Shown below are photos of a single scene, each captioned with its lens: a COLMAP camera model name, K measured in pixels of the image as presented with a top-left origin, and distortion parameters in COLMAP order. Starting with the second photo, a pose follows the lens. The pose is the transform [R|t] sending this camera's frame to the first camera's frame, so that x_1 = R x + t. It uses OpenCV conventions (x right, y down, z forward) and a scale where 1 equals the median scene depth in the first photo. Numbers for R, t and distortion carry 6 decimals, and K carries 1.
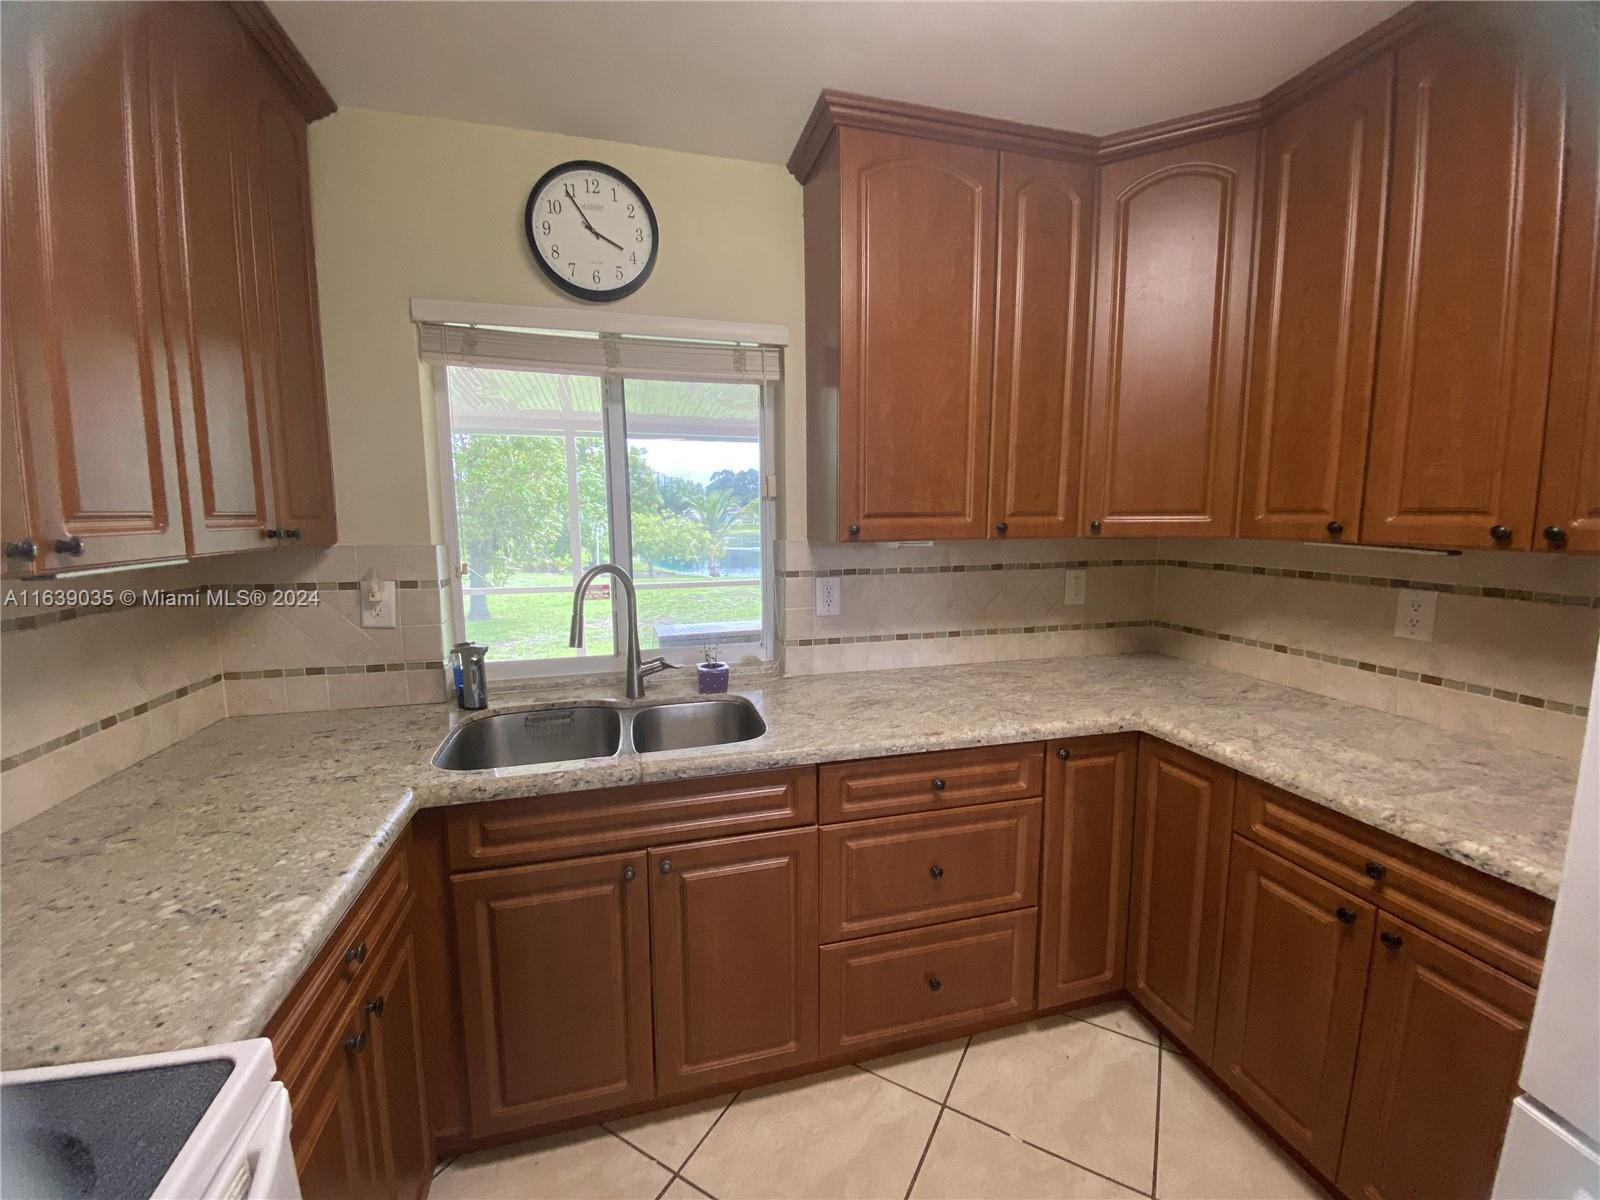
lens RADIAL K [[654.0, 0, 803.7], [0, 654.0, 593.0], [0, 0, 1]] dist [0.003974, -0.006793]
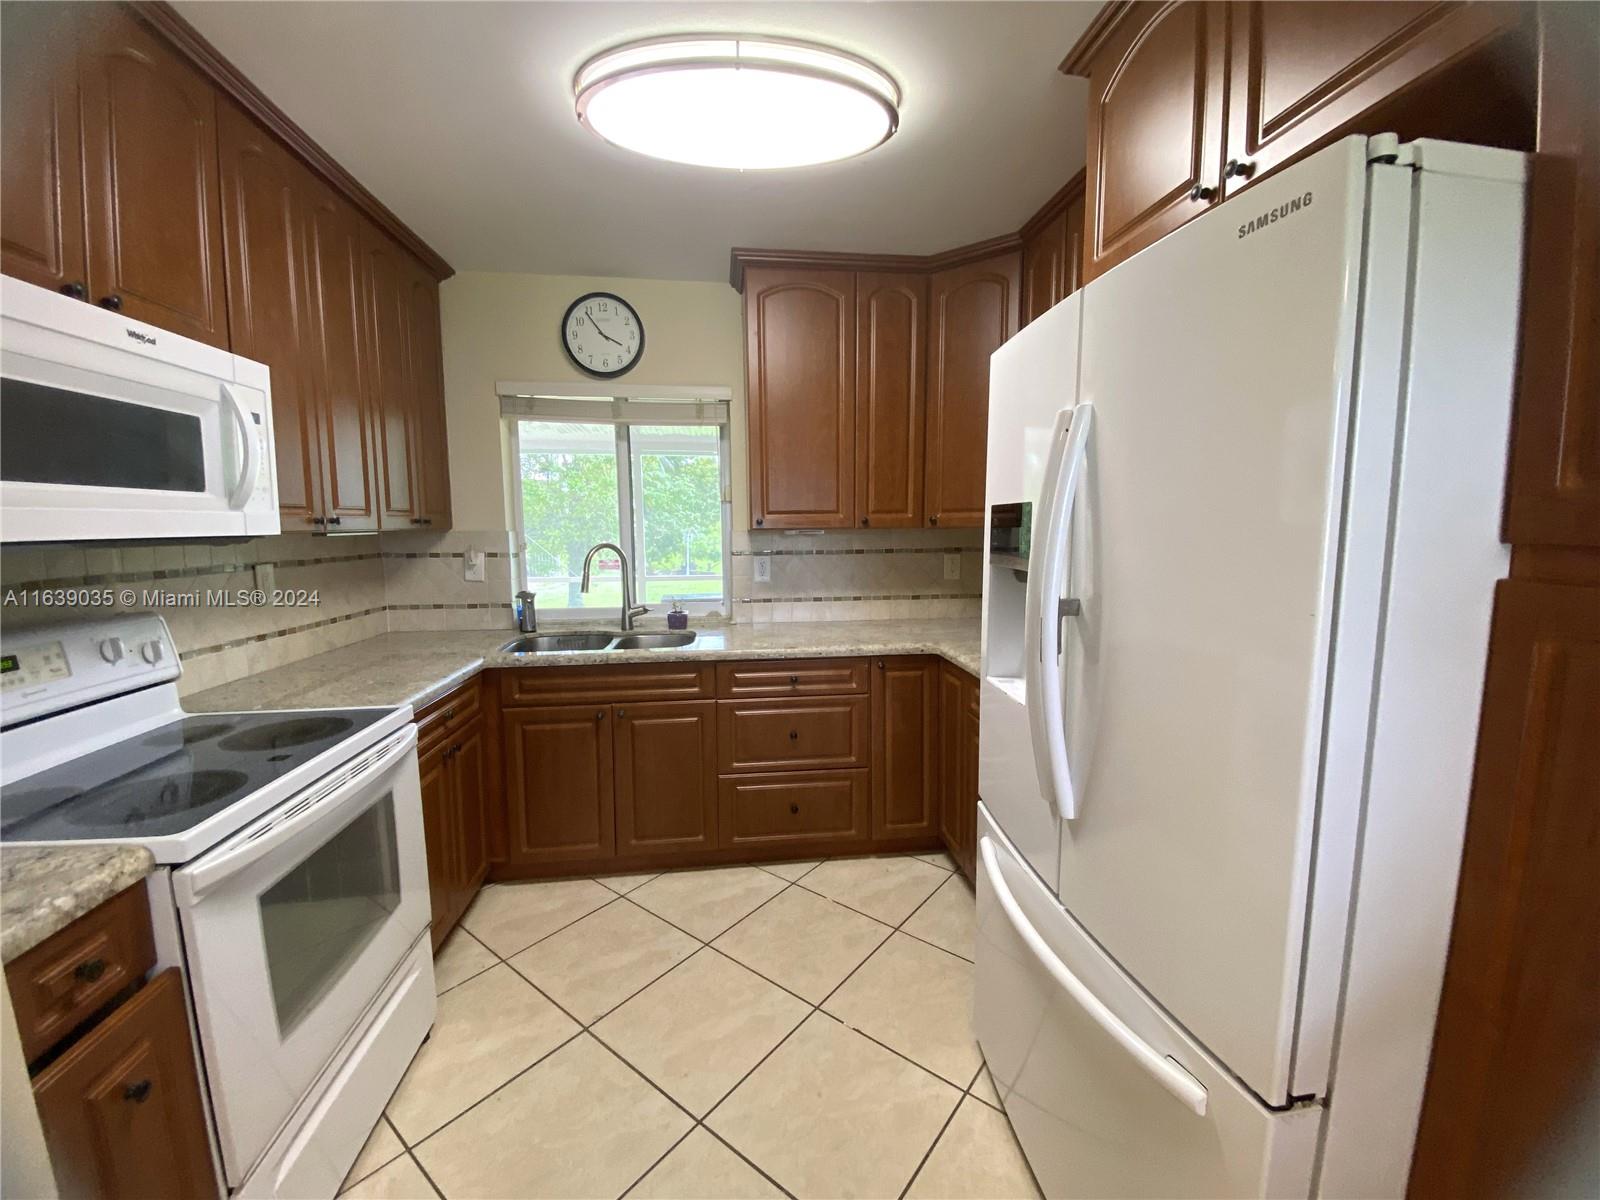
lens RADIAL K [[654.0, 0, 809.0], [0, 654.0, 595.0], [0, 0, 1]] dist [0.003974, -0.006793]
pose [[0.990583, 0.015097, -0.136081, 0.412132], [-0.016360, 0.999833, -0.008171, 0.089015], [0.135935, 0.010320, 0.990664, -0.519578]]
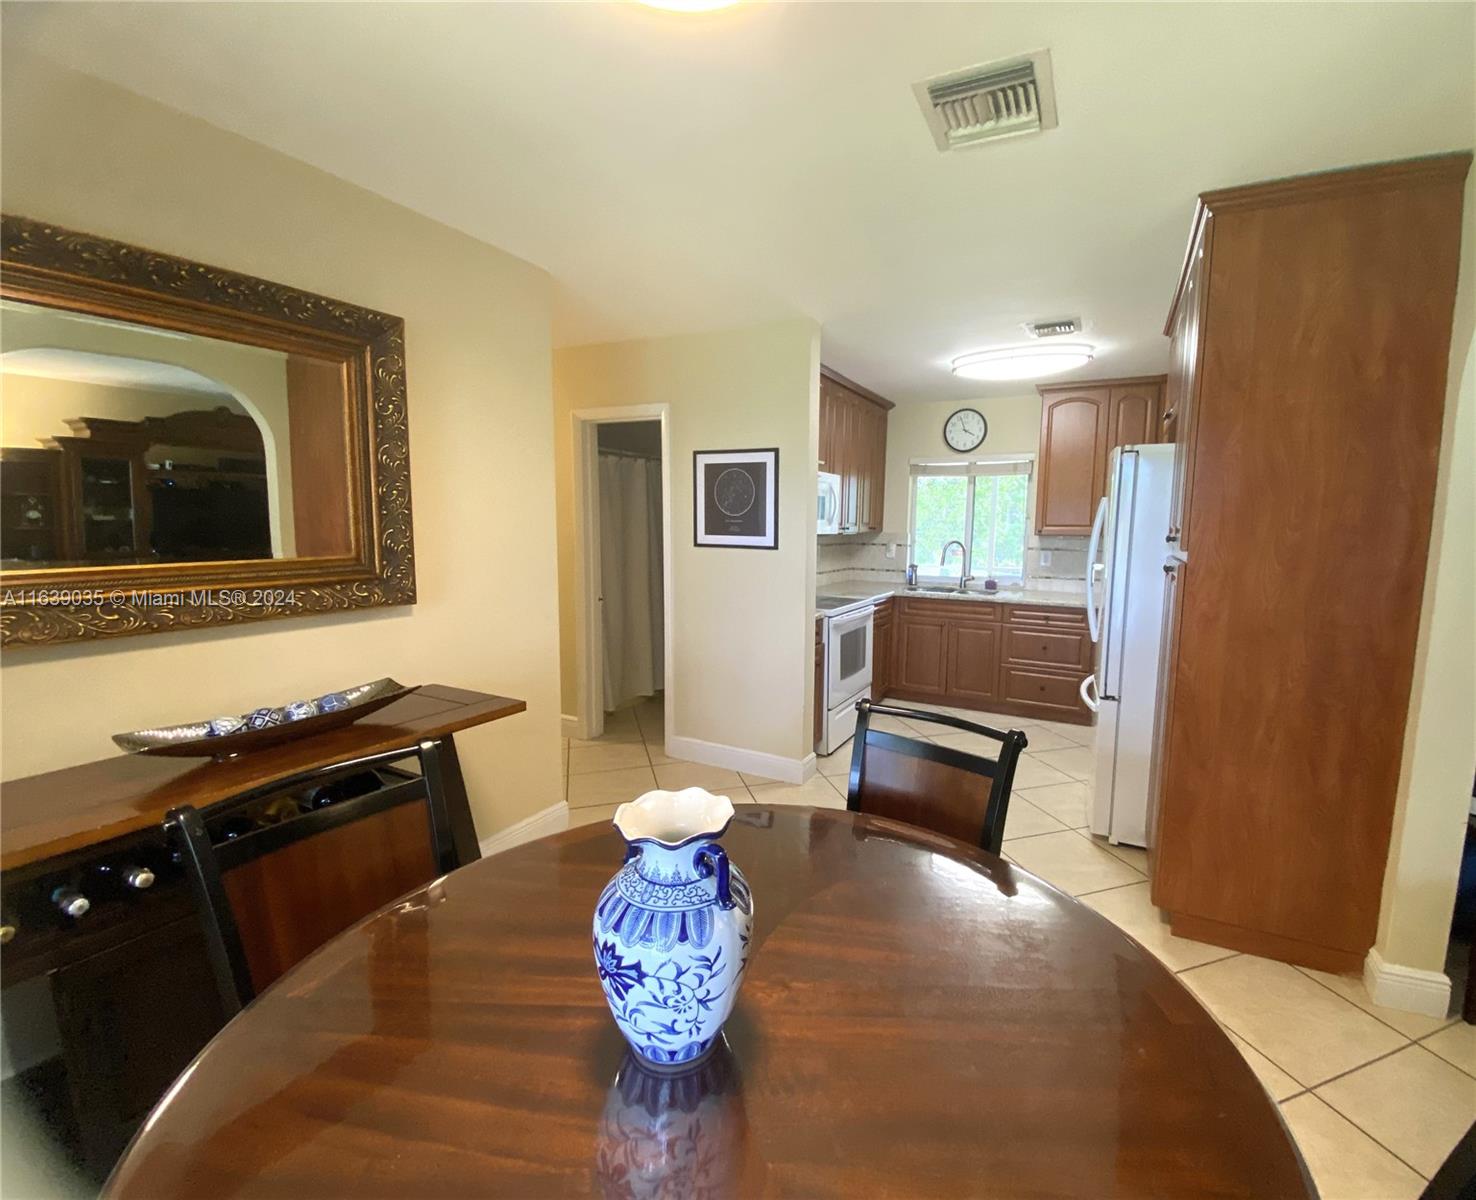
lens RADIAL K [[667.3, 0, 761.7], [0, 667.3, 611.1], [0, 0, 1]] dist [0.003136, 0.000013]
pose [[0.724972, 0.103888, -0.680898, 1.209208], [-0.096510, 0.994129, 0.048922, 0.219915], [0.681983, 0.030246, 0.730742, -1.908051]]
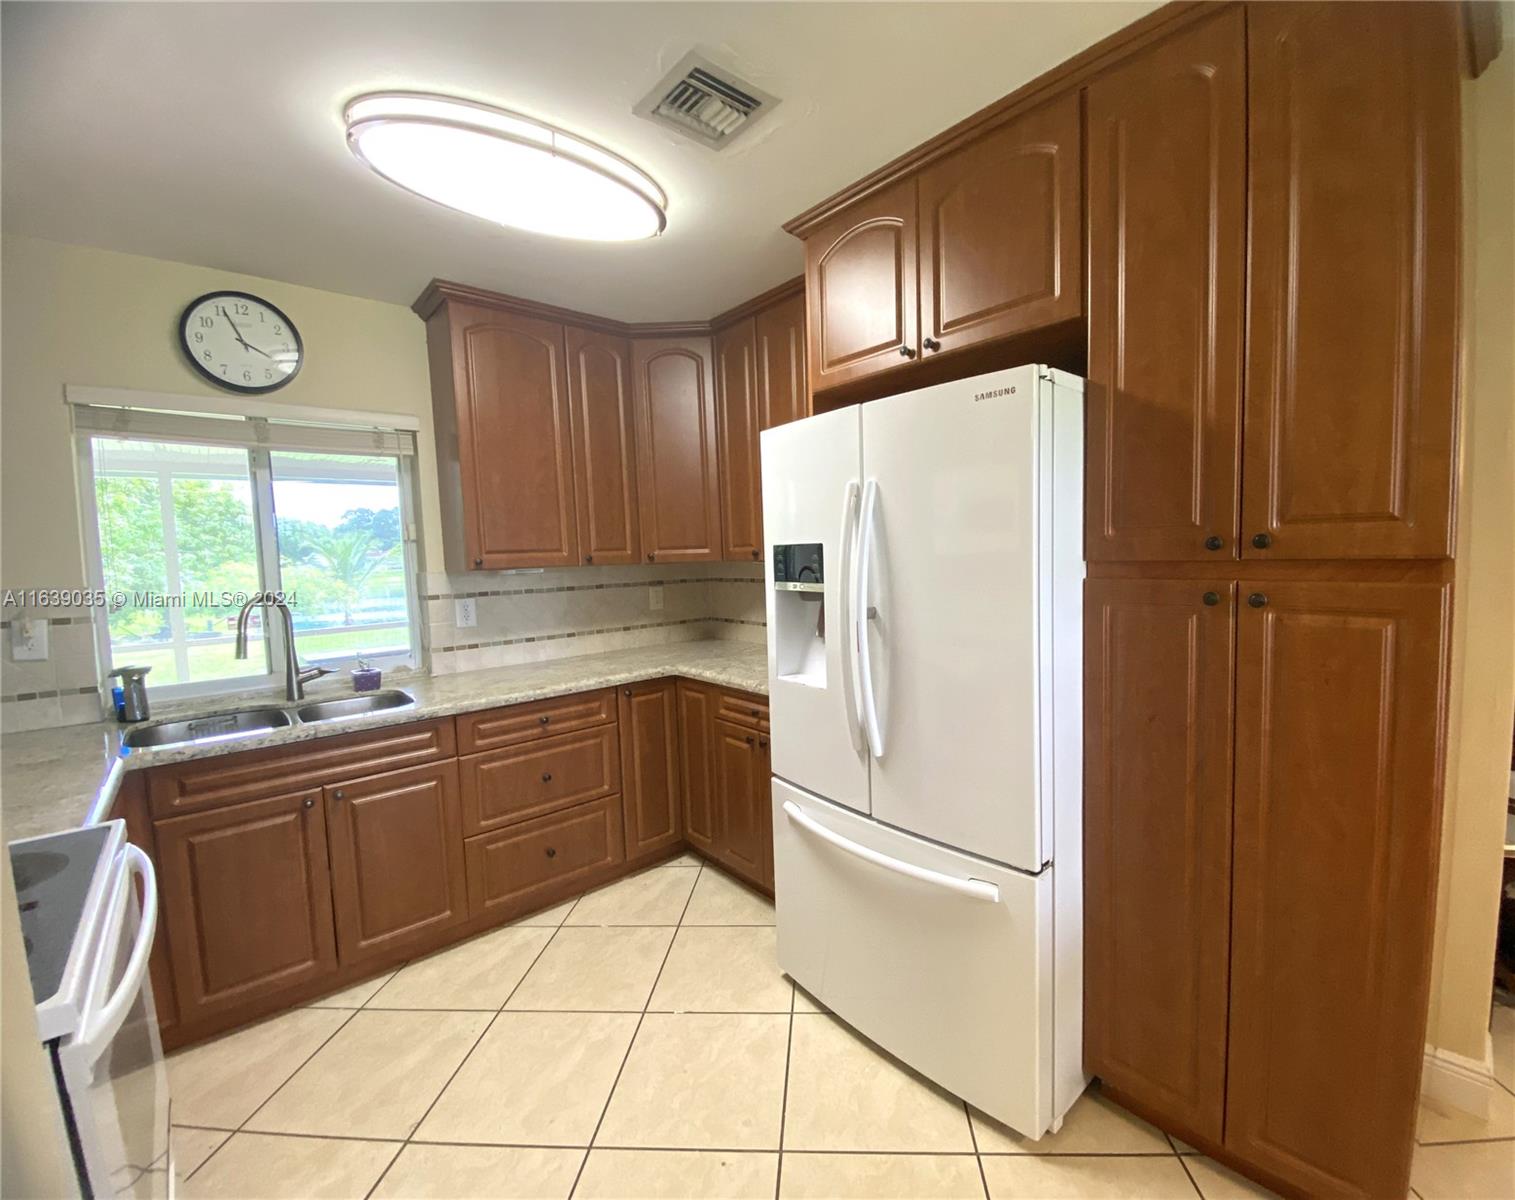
lens RADIAL K [[650.6, 0, 821.4], [0, 650.6, 592.2], [0, 0, 1]] dist [0.000167, -0.010535]
pose [[0.878648, -0.052251, 0.474602, 0.058831], [0.080669, 0.995950, -0.039698, 0.090982], [-0.470606, 0.073166, 0.879305, -0.651242]]
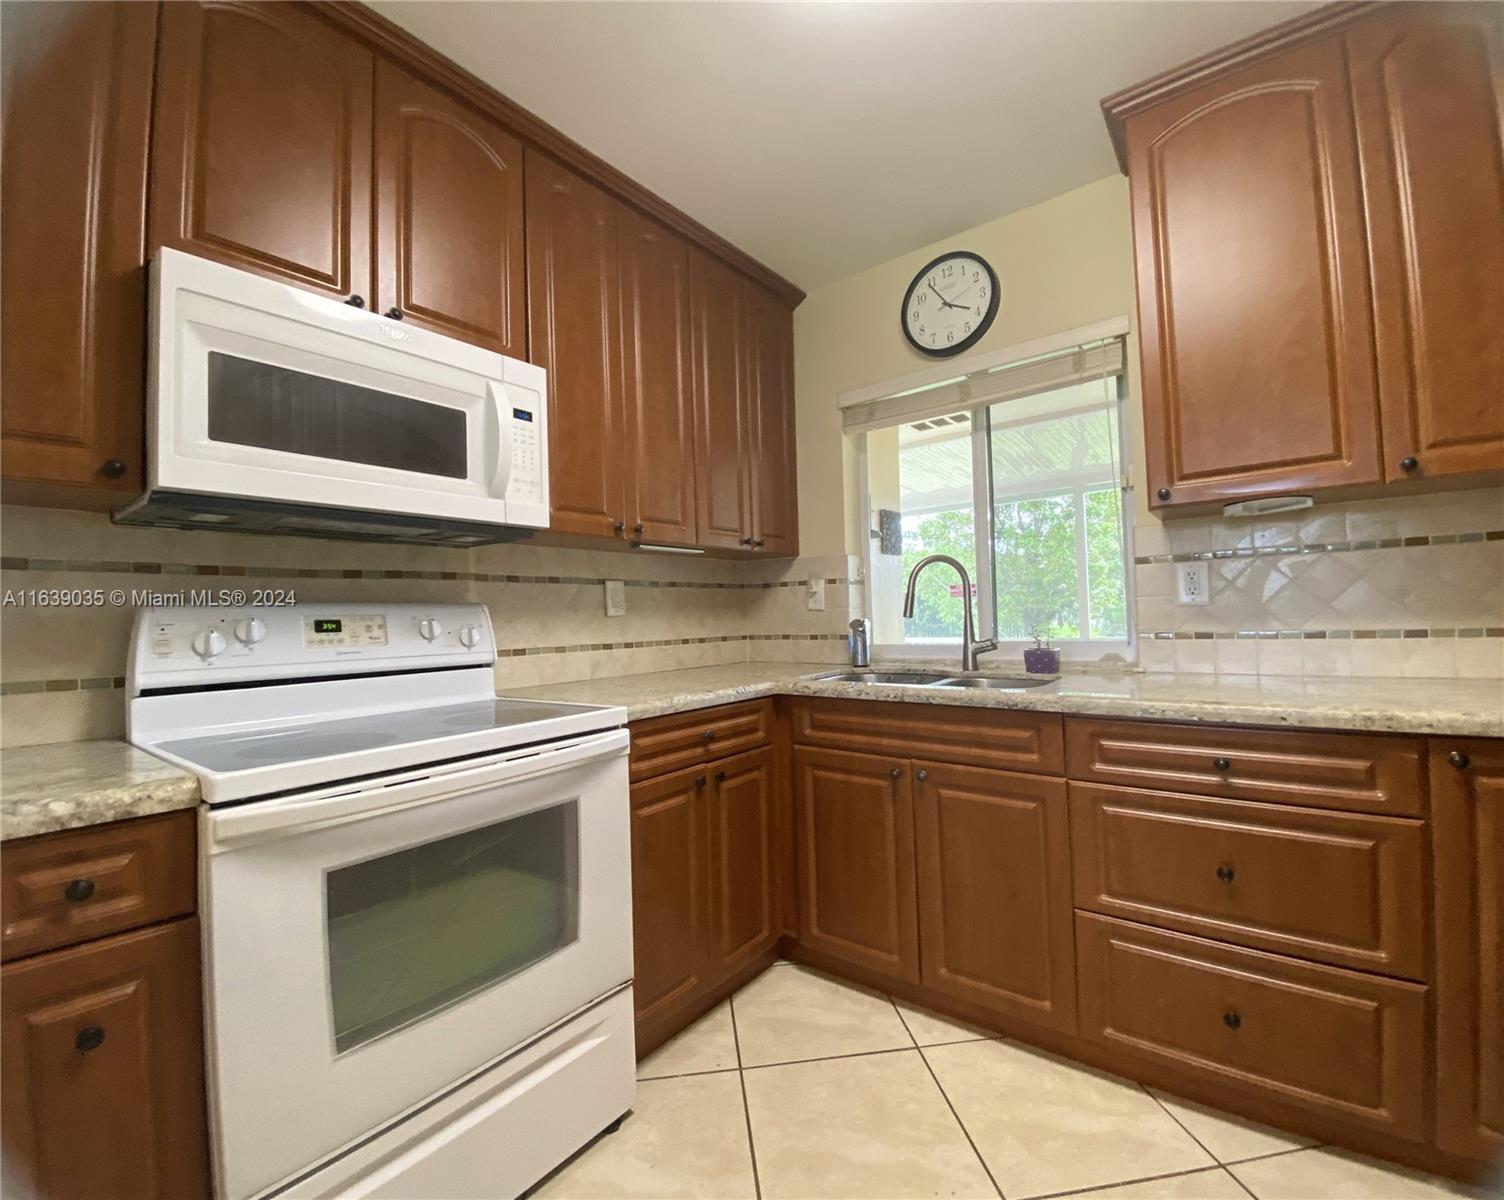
lens RADIAL K [[645.8, 0, 750.2], [0, 645.8, 601.2], [0, 0, 1]] dist [0.000167, -0.010535]
pose [[0.590197, -0.033505, -0.806564, 0.472855], [-0.068098, 0.993511, -0.091101, 0.181965], [0.804382, 0.108693, 0.584085, 0.001151]]
